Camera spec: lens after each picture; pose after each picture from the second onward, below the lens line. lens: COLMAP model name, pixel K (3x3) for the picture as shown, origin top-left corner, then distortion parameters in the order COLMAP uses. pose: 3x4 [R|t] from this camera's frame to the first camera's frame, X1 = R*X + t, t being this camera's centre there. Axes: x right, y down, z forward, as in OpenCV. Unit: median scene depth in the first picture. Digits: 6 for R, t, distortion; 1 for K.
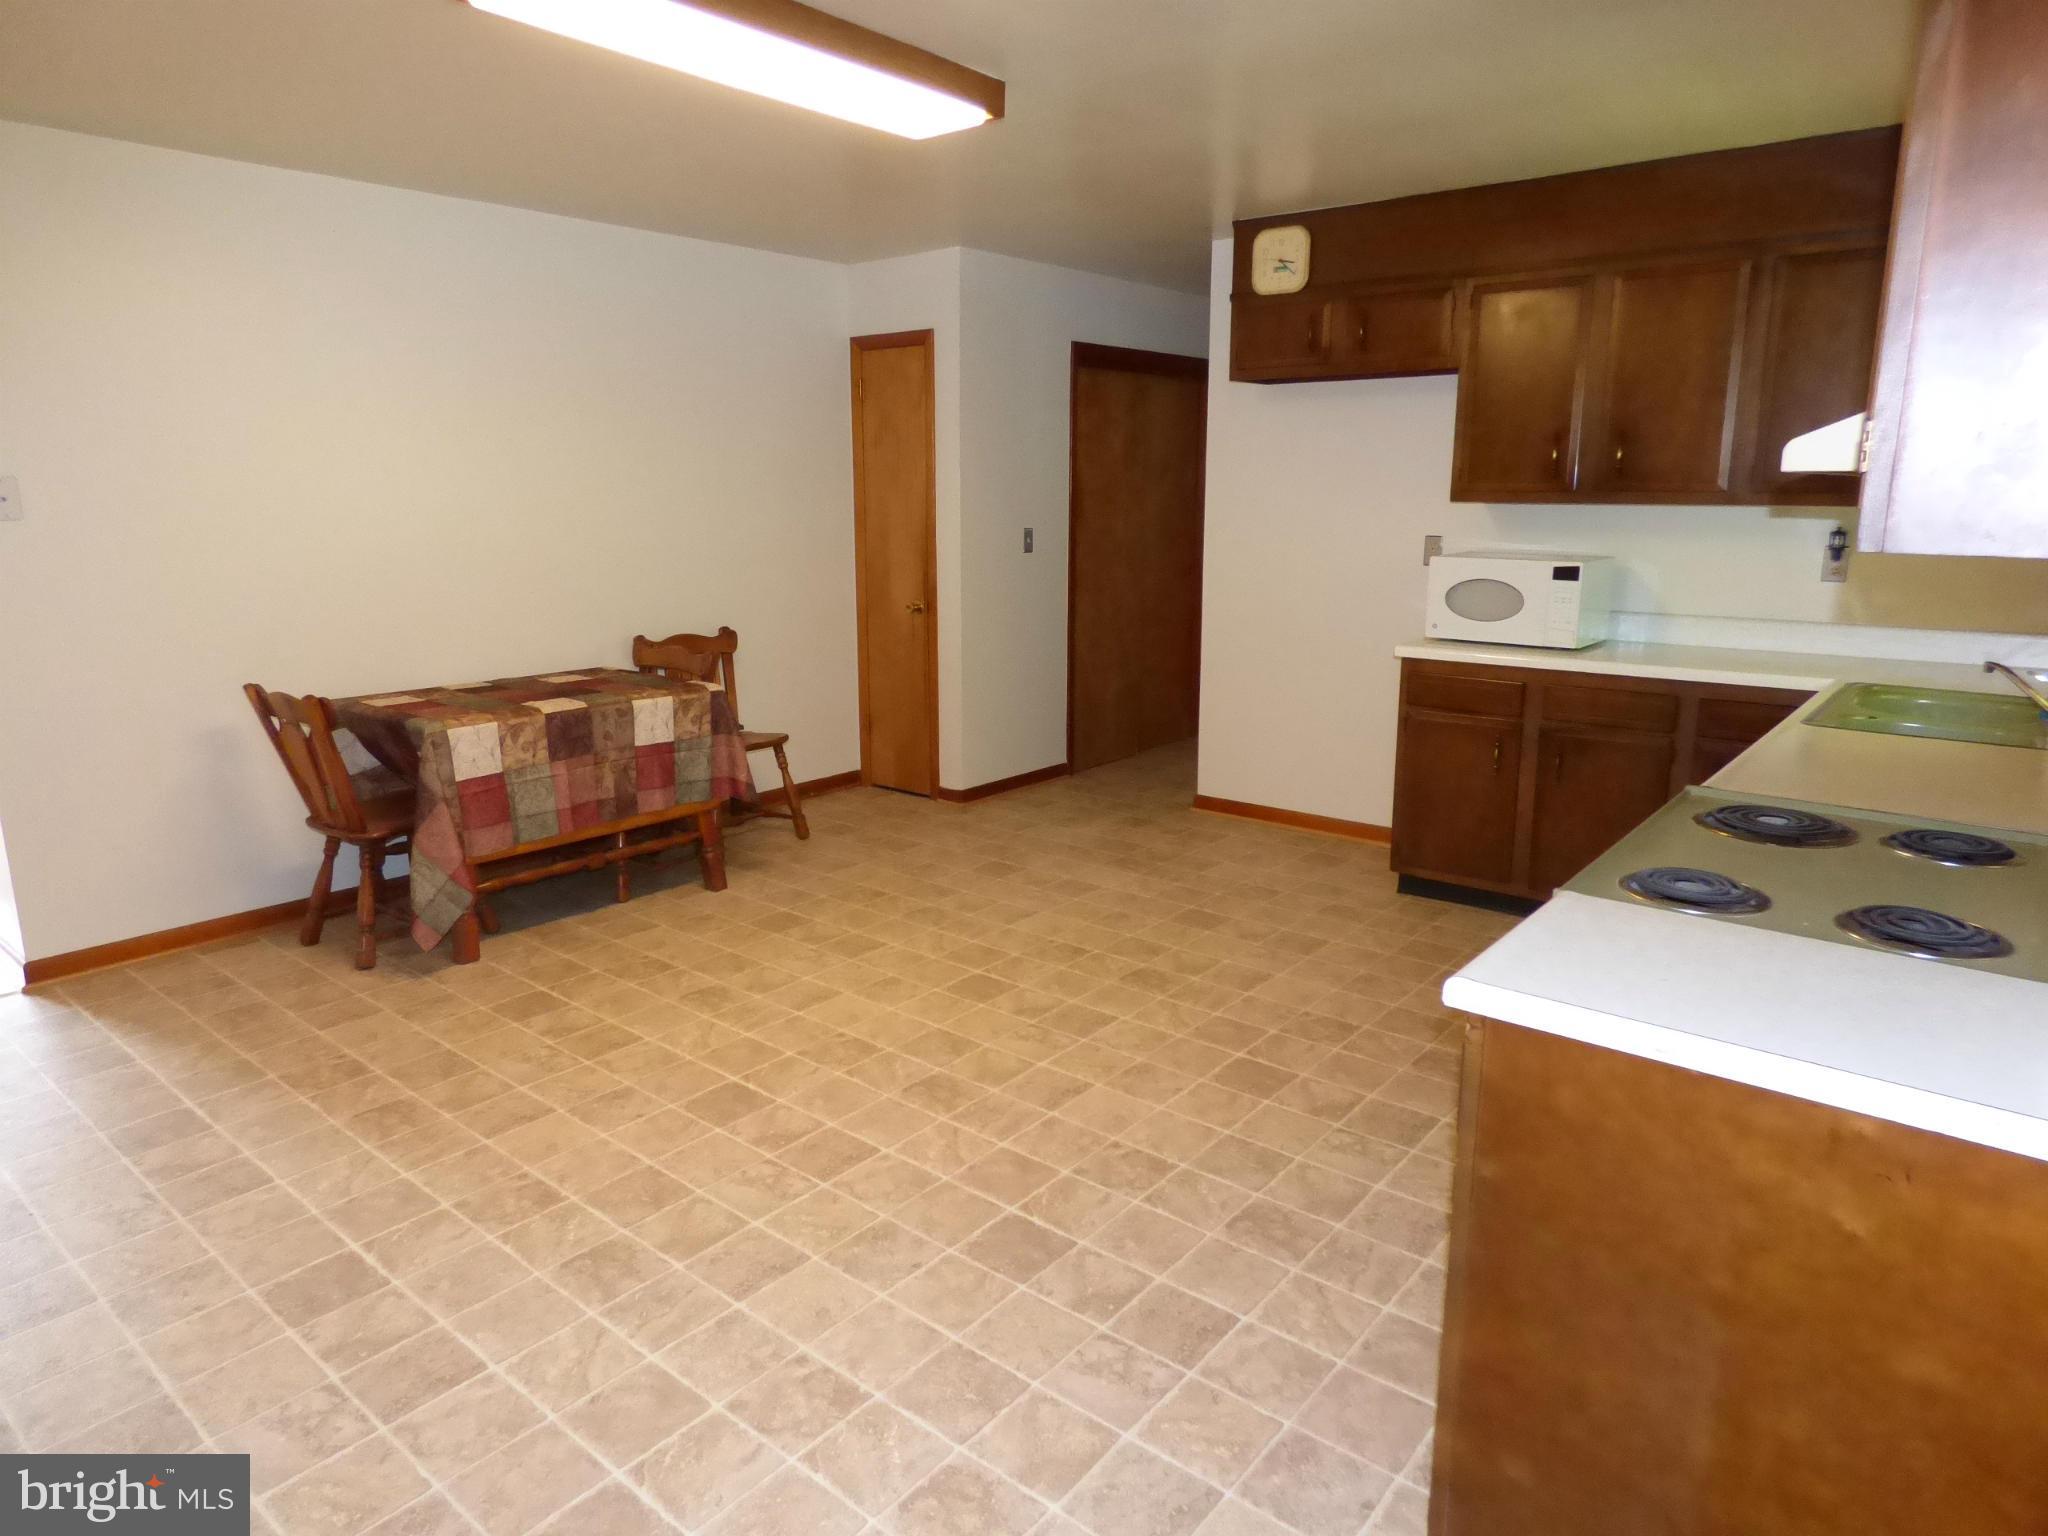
lens RADIAL K [[1271.3, 0, 1032.9], [0, 1271.3, 772.3], [0, 0, 1]] dist [-0.002803, -0.000995]
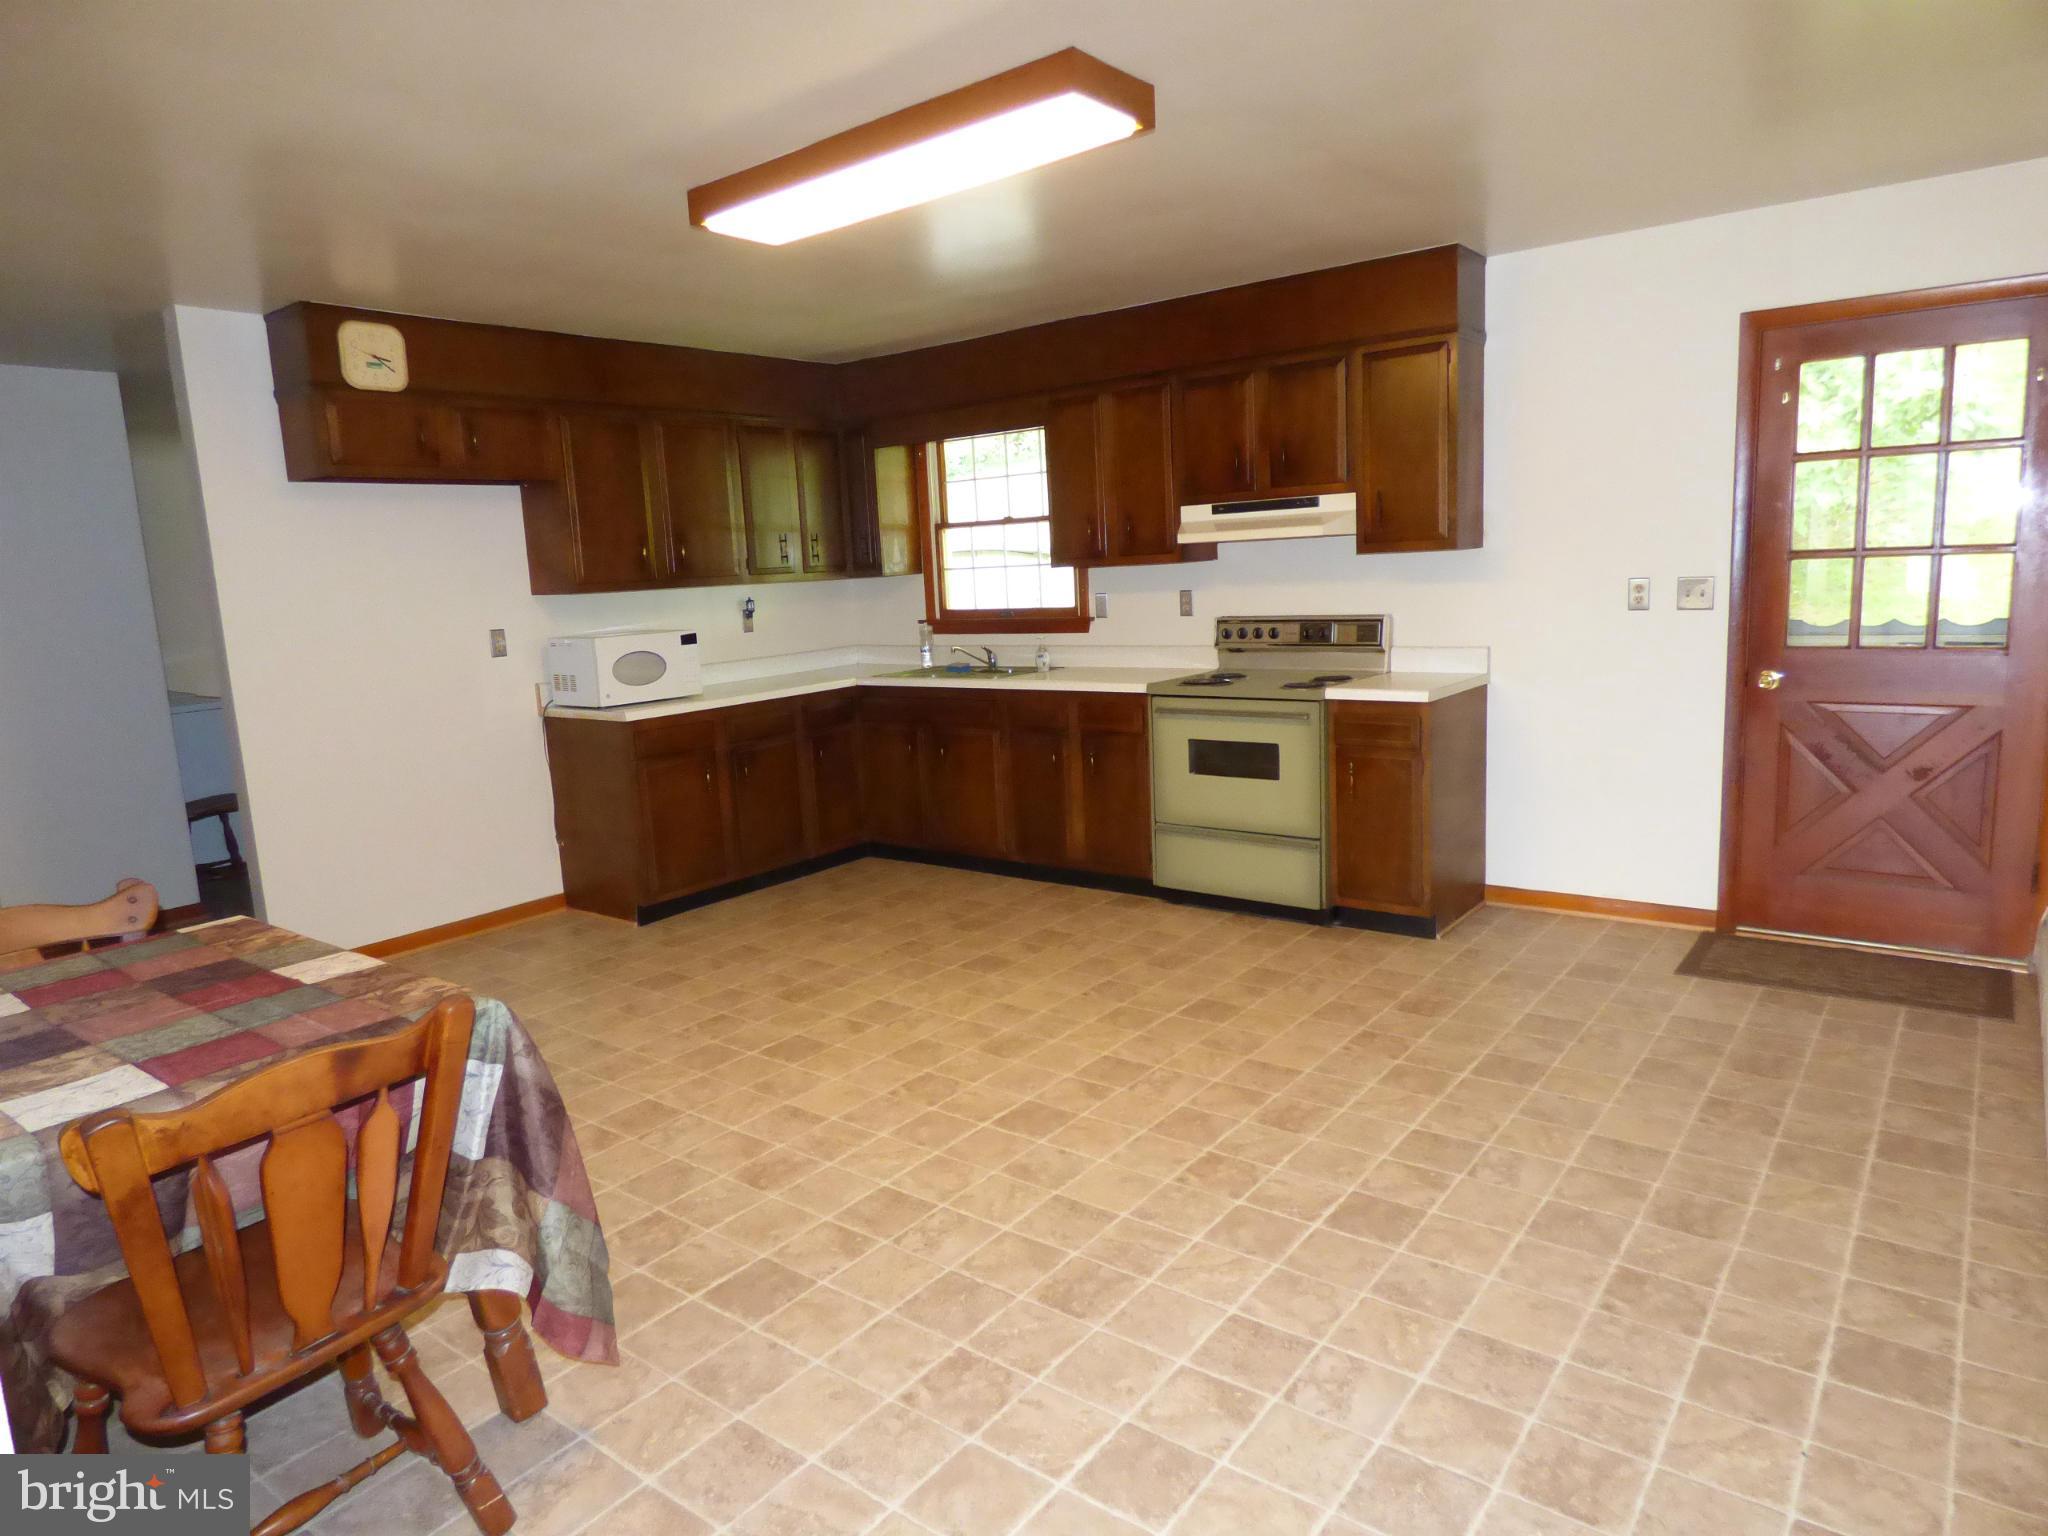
lens RADIAL K [[1271.3, 0, 1032.9], [0, 1271.3, 772.3], [0, 0, 1]] dist [-0.002803, -0.000995]
pose [[-0.049665, -0.156488, 0.986430, -1.902416], [0.266612, 0.949733, 0.164089, -0.295783], [-0.962523, 0.271144, -0.005447, 1.404292]]
